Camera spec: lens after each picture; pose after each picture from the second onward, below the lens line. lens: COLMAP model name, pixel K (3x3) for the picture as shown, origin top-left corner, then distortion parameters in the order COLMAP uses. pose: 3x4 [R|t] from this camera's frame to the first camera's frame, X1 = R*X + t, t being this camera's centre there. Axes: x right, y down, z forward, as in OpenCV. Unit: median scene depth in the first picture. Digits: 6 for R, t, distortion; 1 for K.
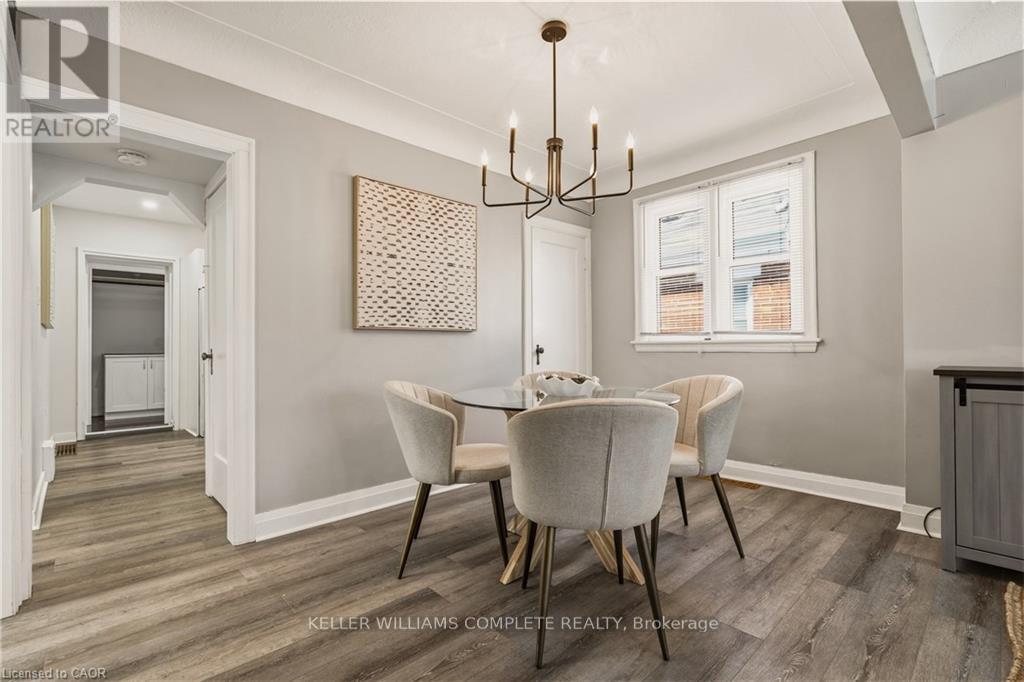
lens RADIAL K [[463.5, 0, 512.9], [0, 463.5, 342.6], [0, 0, 1]] dist [0.000575, -0.000446]
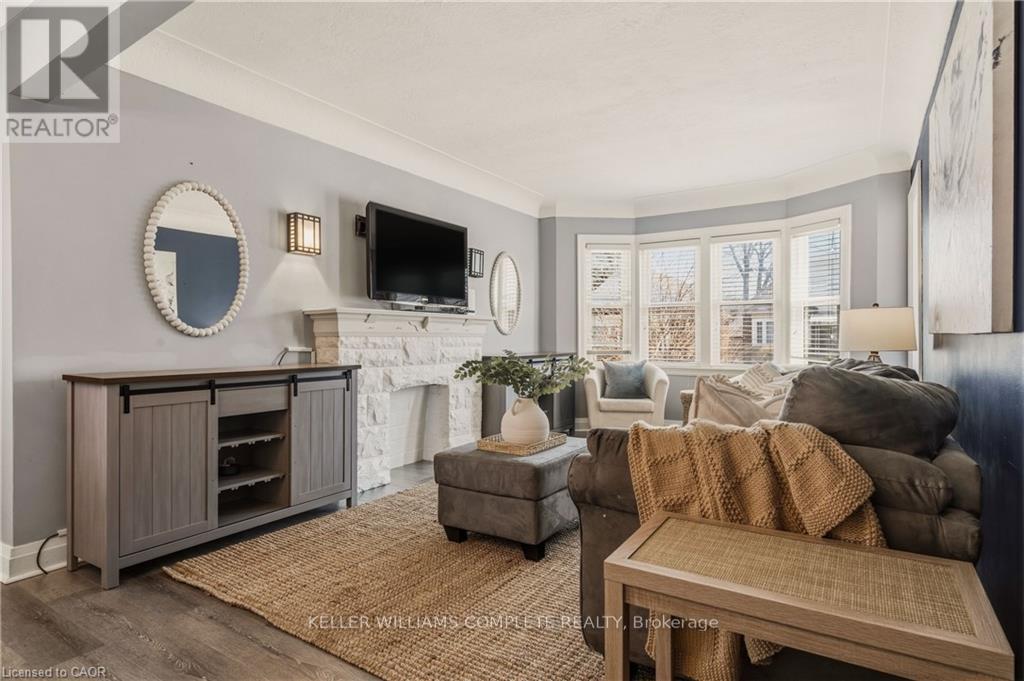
lens RADIAL K [[550.4, 0, 512.0], [0, 550.4, 340.5], [0, 0, 1]] dist [0.002884, 0.000599]
pose [[-0.255612, 0.005007, 0.966767, -0.259197], [-0.009079, 0.999930, -0.007579, -0.011892], [-0.966737, -0.010714, -0.255549, 0.343492]]
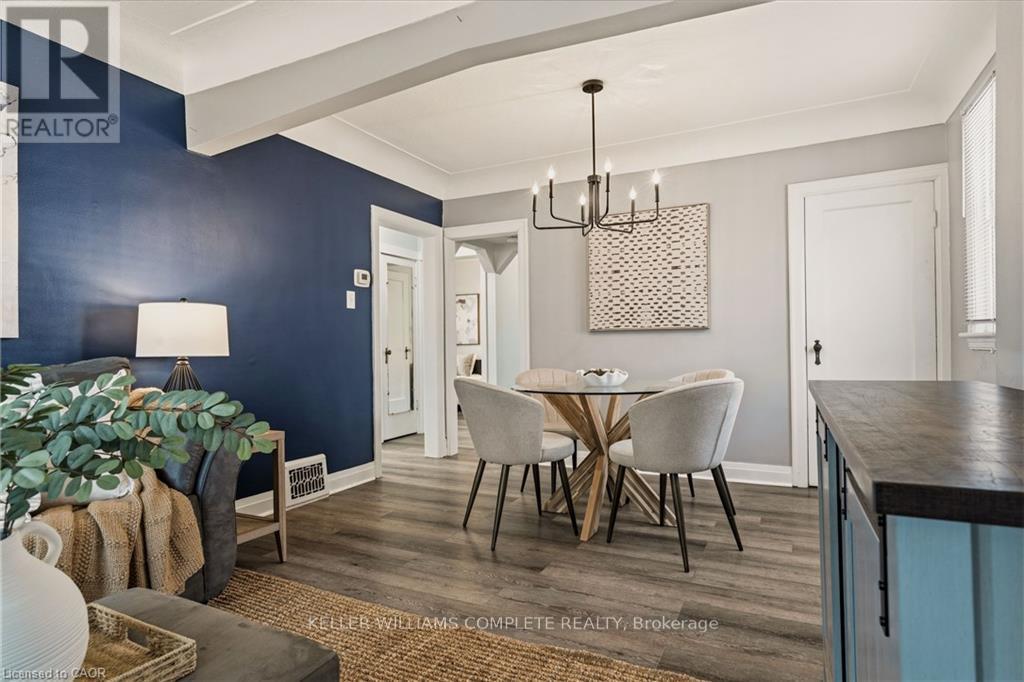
lens RADIAL K [[550.4, 0, 512.0], [0, 550.4, 341.0], [0, 0, 1]] dist [0.002884, 0.000599]
pose [[0.357399, -0.008402, -0.933914, 0.993850], [0.017332, 0.999847, -0.002363, -0.001544], [0.933791, -0.015342, 0.357490, 0.201883]]
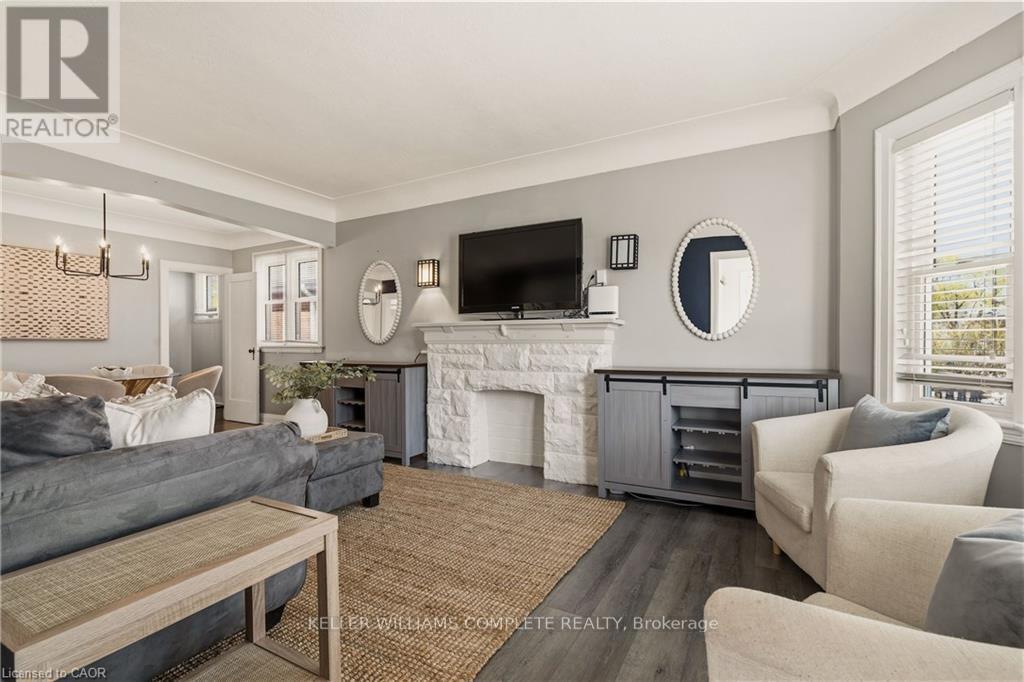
lens RADIAL K [[414.4, 0, 510.6], [0, 414.4, 346.6], [0, 0, 1]] dist [-0.031345, -0.000241]
pose [[0.931226, 0.001385, 0.364441, 0.769000], [-0.008905, 0.999781, 0.018954, -0.043437], [-0.364334, -0.020896, 0.931034, -0.827314]]
